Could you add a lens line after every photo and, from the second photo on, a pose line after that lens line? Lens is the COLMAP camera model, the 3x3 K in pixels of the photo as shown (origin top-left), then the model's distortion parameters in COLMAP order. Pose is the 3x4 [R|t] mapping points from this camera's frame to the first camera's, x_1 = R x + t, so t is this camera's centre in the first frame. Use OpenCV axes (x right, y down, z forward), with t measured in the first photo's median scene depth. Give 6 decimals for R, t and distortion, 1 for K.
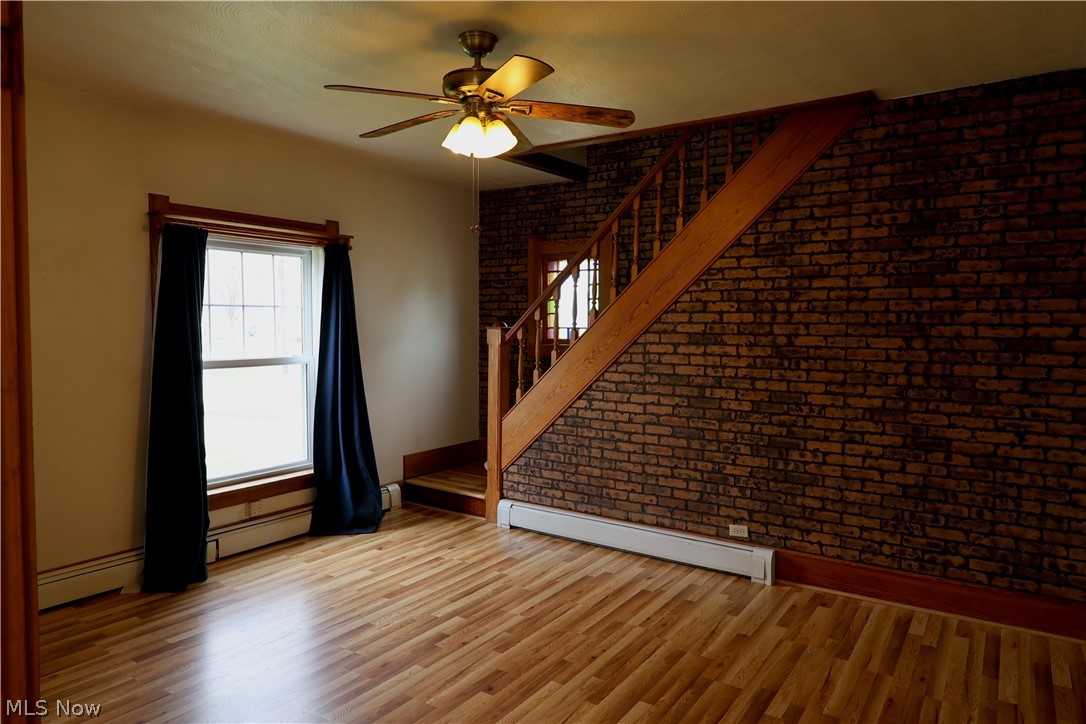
lens RADIAL K [[704.0, 0, 543.9], [0, 704.0, 357.2], [0, 0, 1]] dist [0.000386, -0.001612]
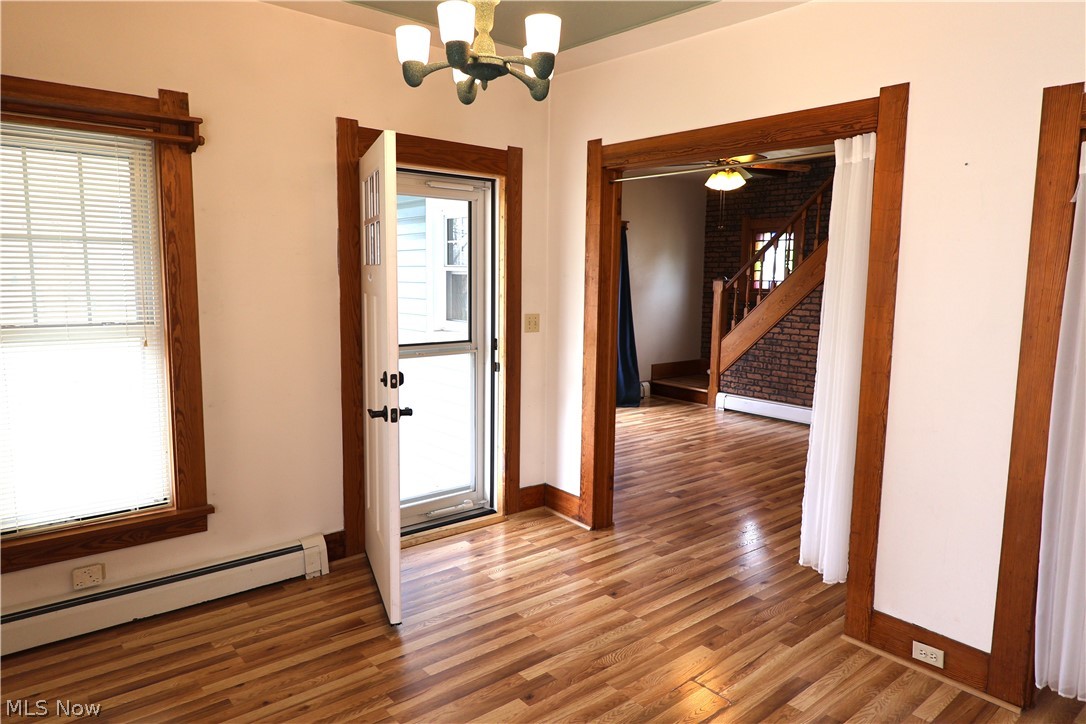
lens RADIAL K [[704.0, 0, 543.9], [0, 704.0, 357.2], [0, 0, 1]] dist [0.000386, -0.001612]
pose [[0.962613, 0.038333, -0.268153, -0.022263], [-0.021128, 0.997545, 0.066758, 0.036178], [0.270054, -0.058596, 0.961061, -0.674286]]
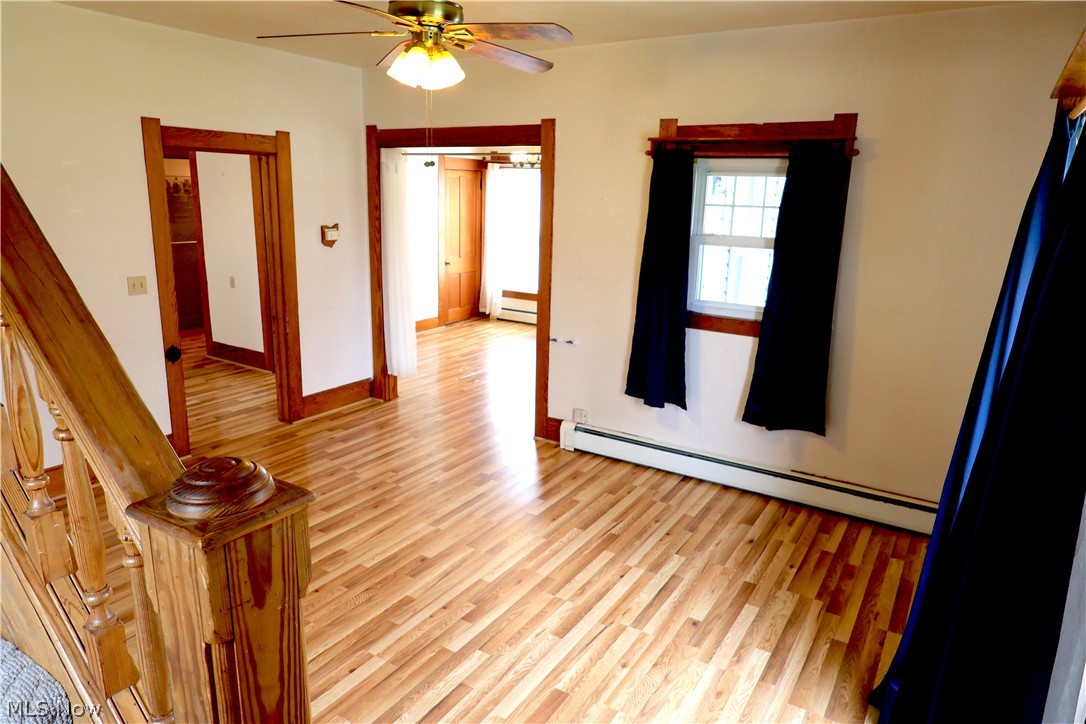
lens RADIAL K [[704.0, 0, 543.9], [0, 704.0, 357.2], [0, 0, 1]] dist [0.000386, -0.001612]
pose [[-0.999002, -0.024001, -0.037678, -0.150174], [-0.033694, 0.958605, 0.282740, -0.137174], [0.029332, 0.283727, -0.958456, 1.348263]]
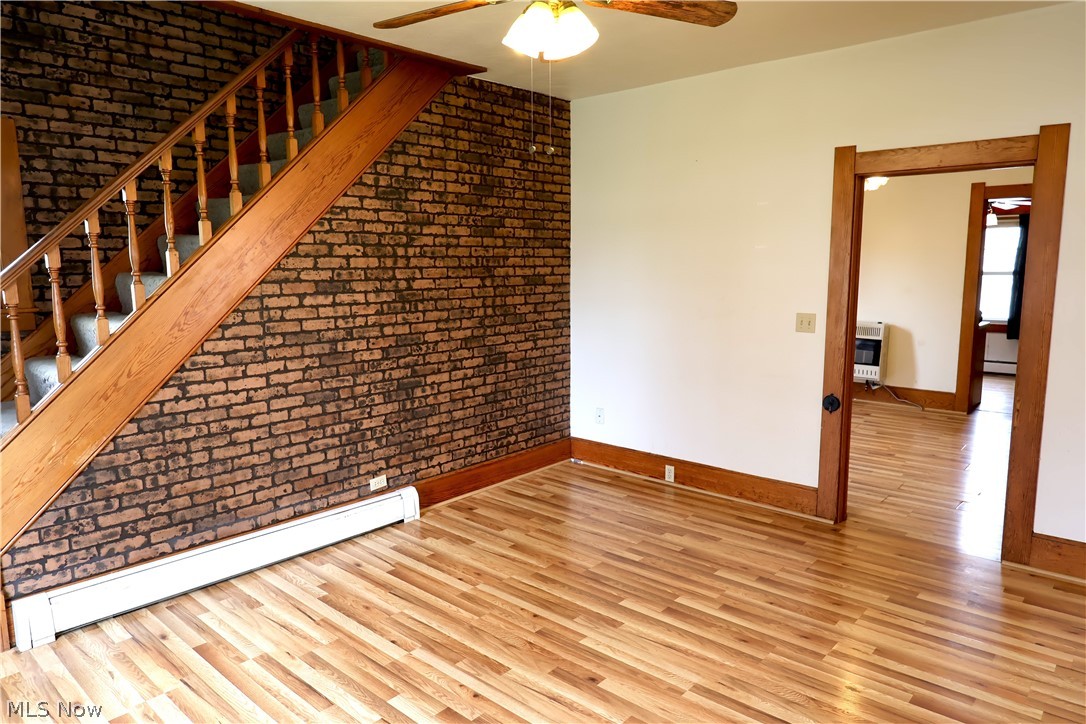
lens RADIAL K [[704.0, 0, 543.9], [0, 704.0, 357.2], [0, 0, 1]] dist [0.000386, -0.001612]
pose [[0.136059, -0.139297, 0.980859, -0.596153], [0.056905, 0.989530, 0.132635, -0.039736], [-0.989065, 0.037769, 0.142562, 0.599538]]
